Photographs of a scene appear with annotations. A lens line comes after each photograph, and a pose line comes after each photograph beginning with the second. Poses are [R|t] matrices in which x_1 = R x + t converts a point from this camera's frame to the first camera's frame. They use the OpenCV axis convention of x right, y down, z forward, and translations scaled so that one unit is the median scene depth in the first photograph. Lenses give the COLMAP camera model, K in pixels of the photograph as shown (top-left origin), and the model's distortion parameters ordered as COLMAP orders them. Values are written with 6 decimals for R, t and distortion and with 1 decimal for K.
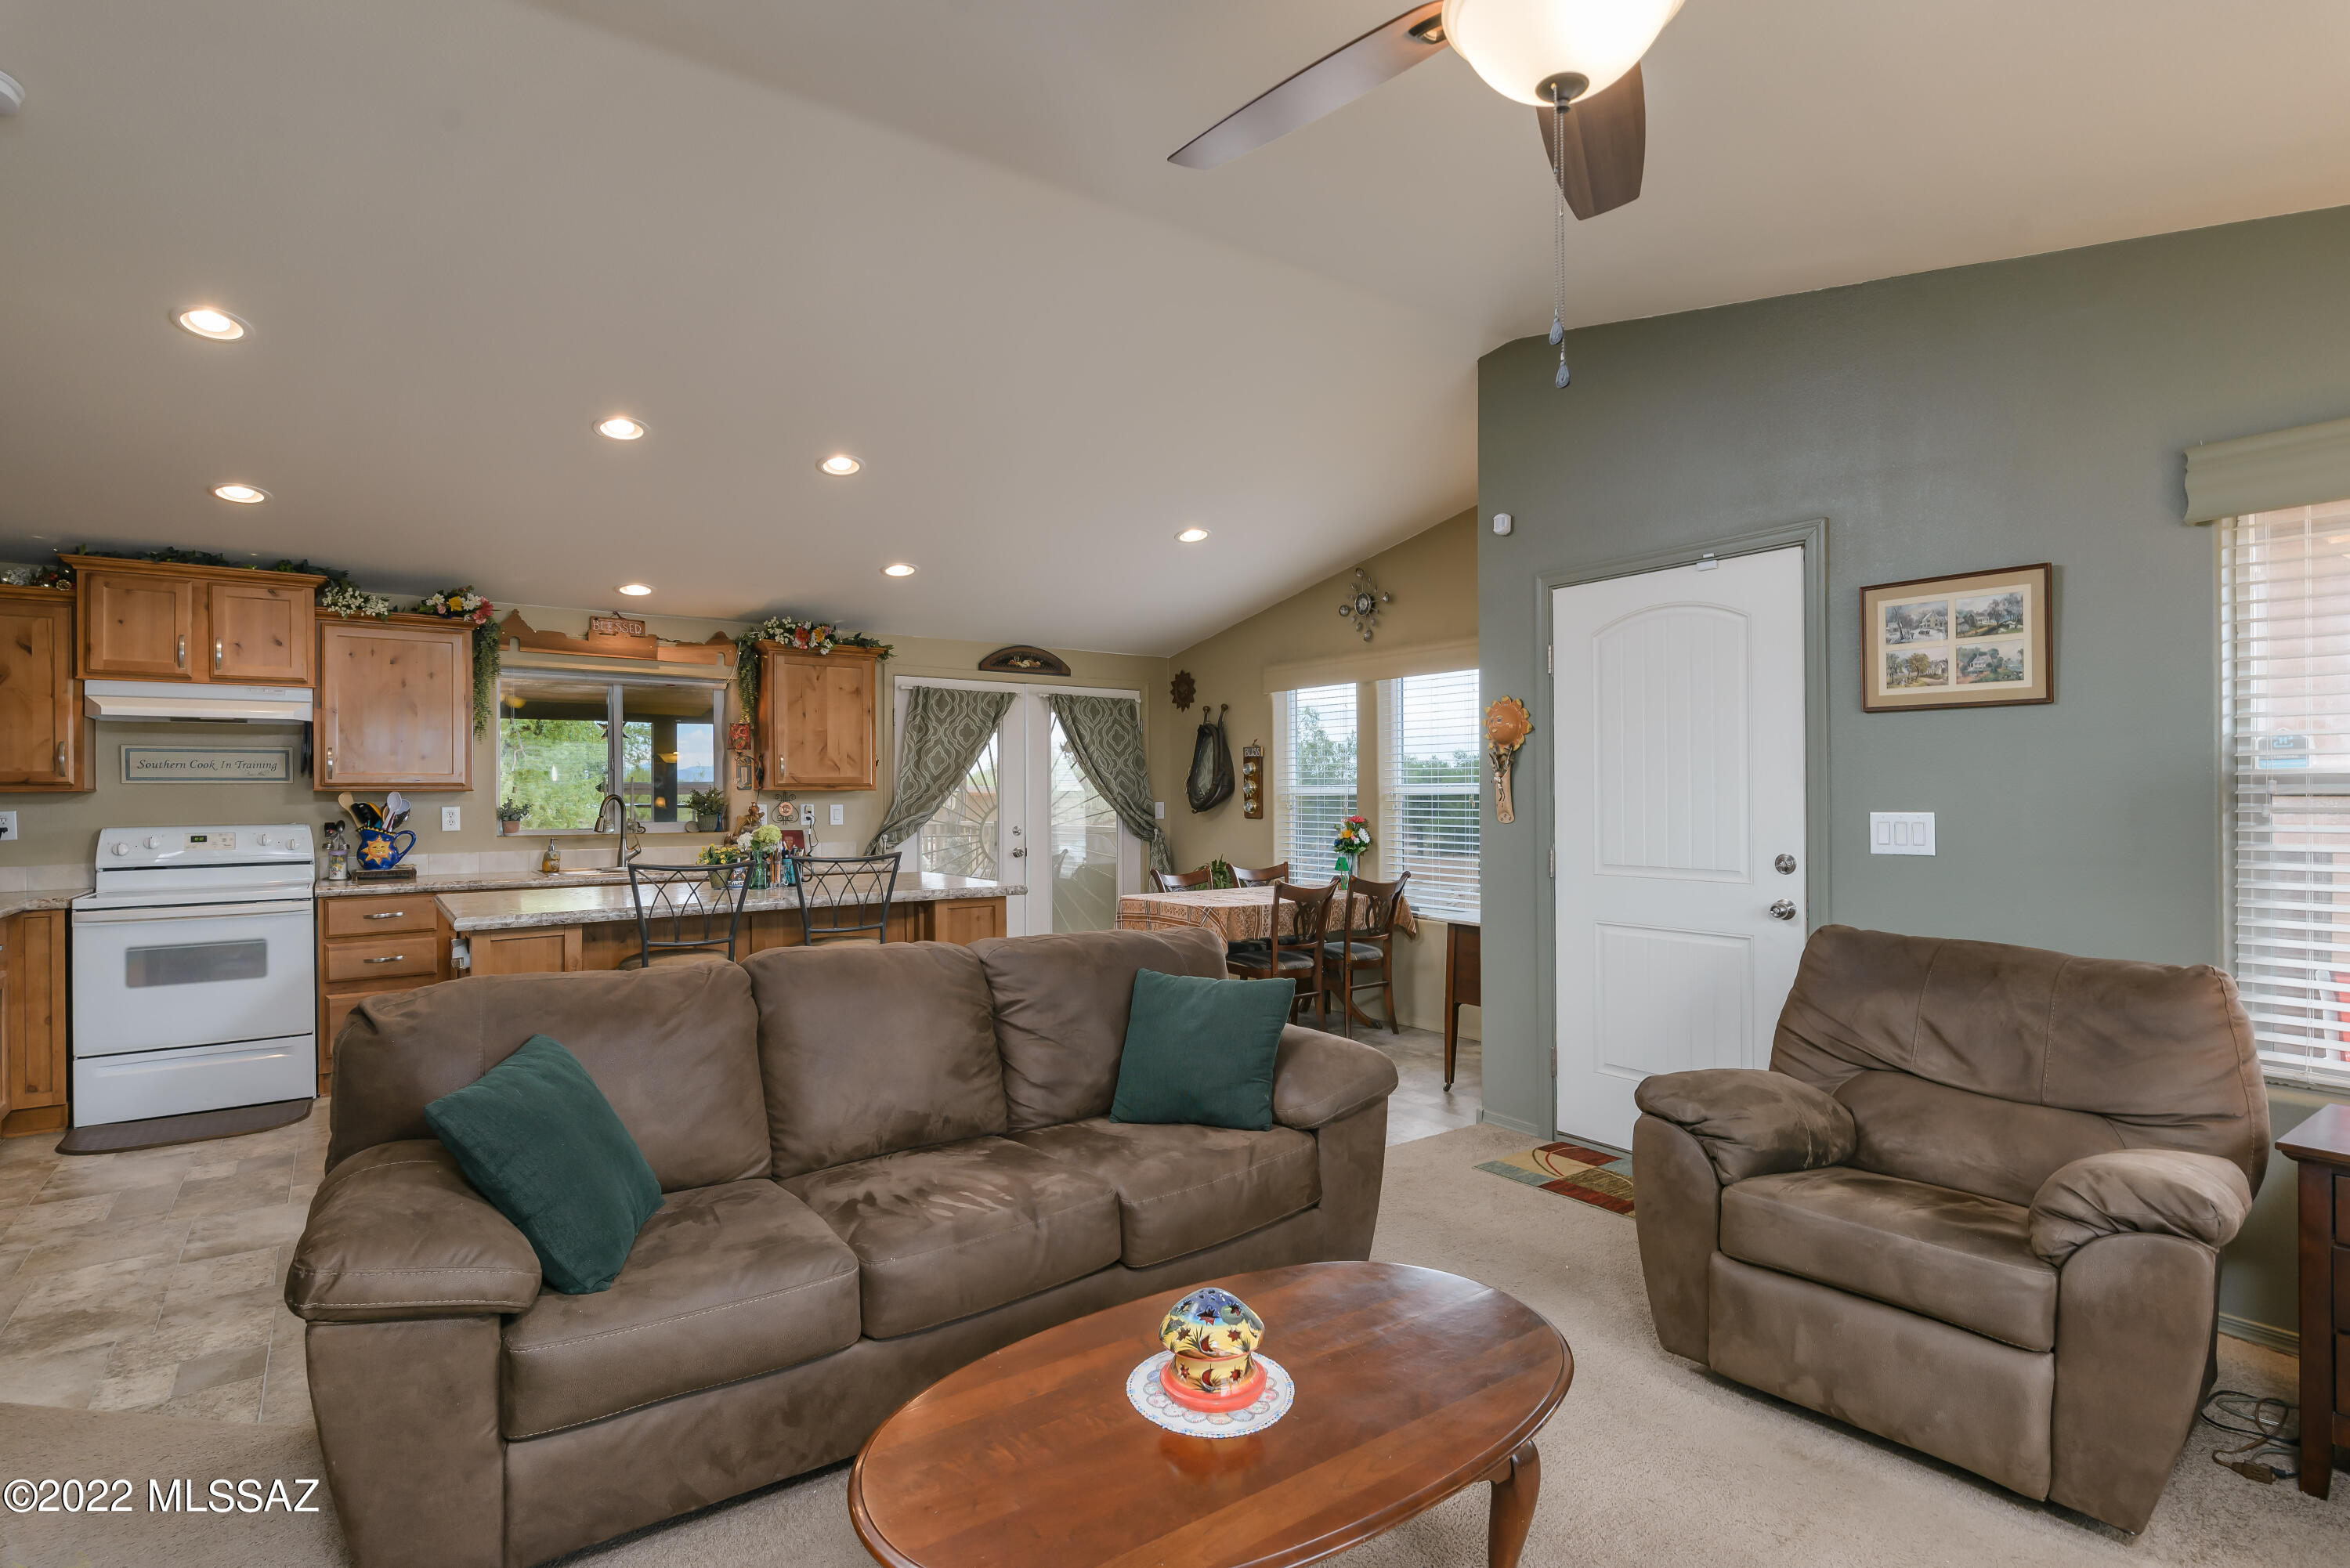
lens RADIAL K [[1161.8, 0, 1174.4], [0, 1161.8, 778.7], [0, 0, 1]] dist [-0.000834, -0.002546]
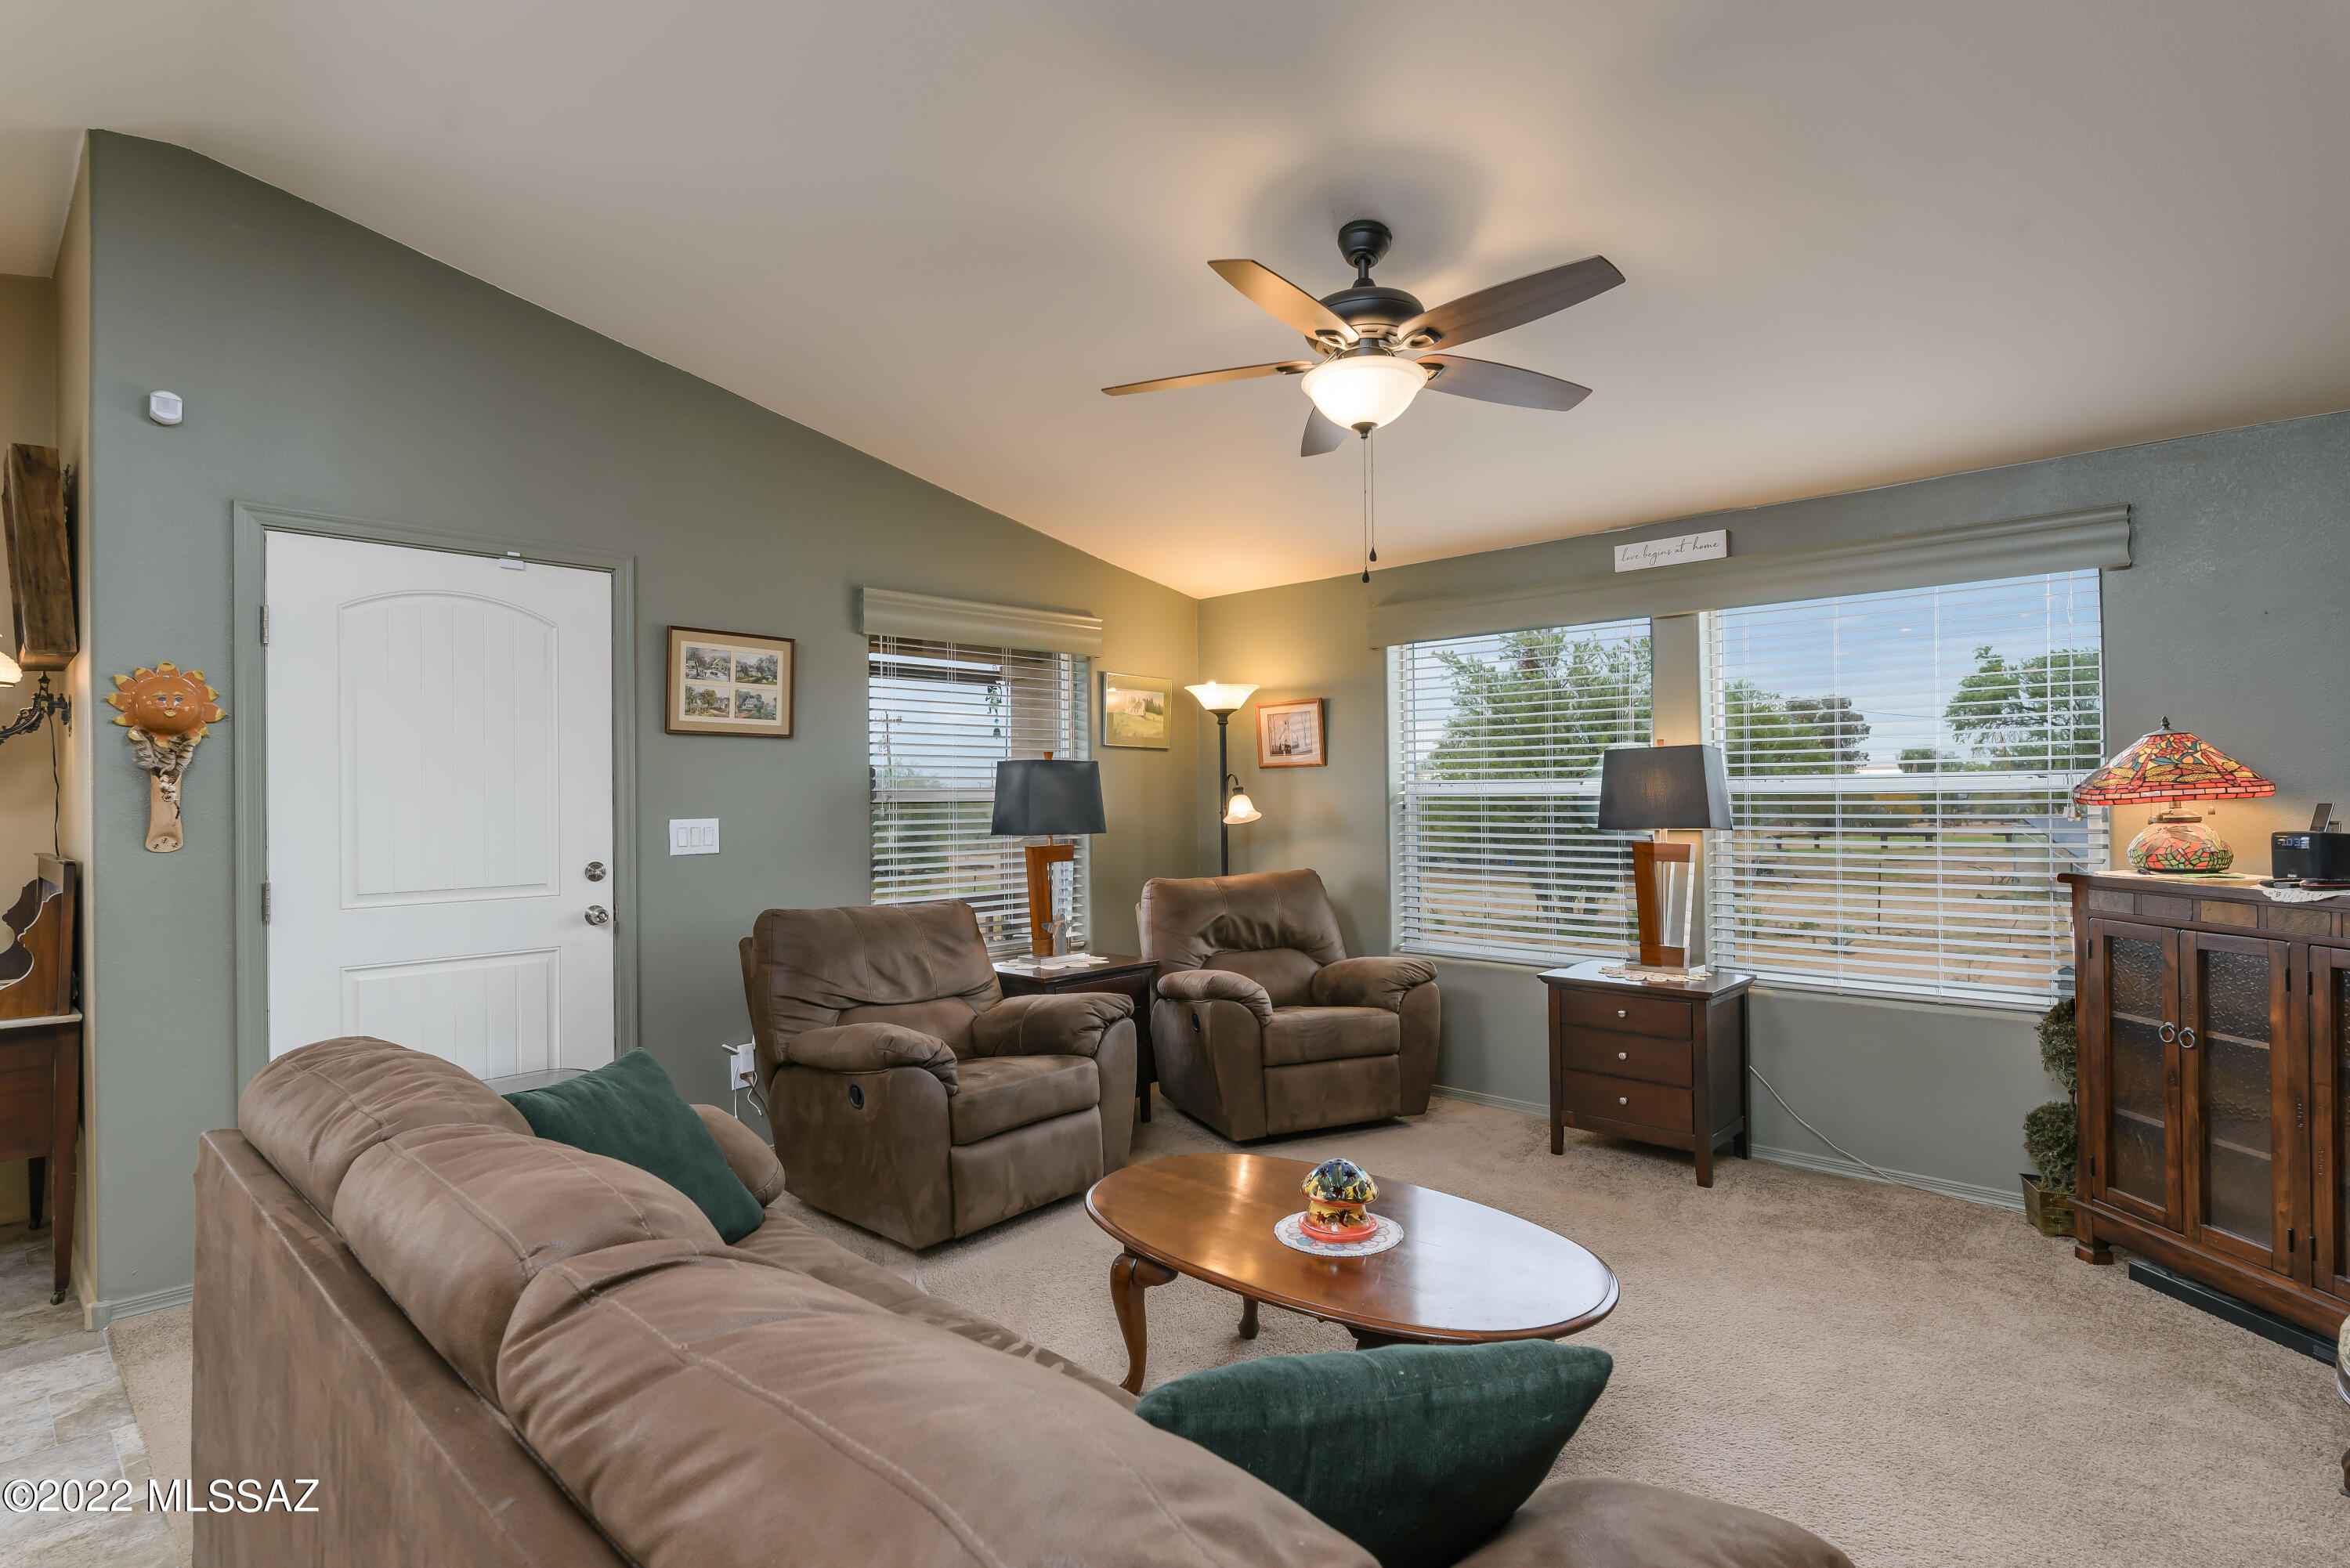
lens RADIAL K [[1161.8, 0, 1168.1], [0, 1161.8, 783.7], [0, 0, 1]] dist [-0.000834, -0.002546]
pose [[-0.190013, 0.016956, 0.981635, -0.671788], [-0.002113, 0.999841, -0.017680, 0.013080], [-0.981779, -0.005434, -0.189947, 0.769322]]
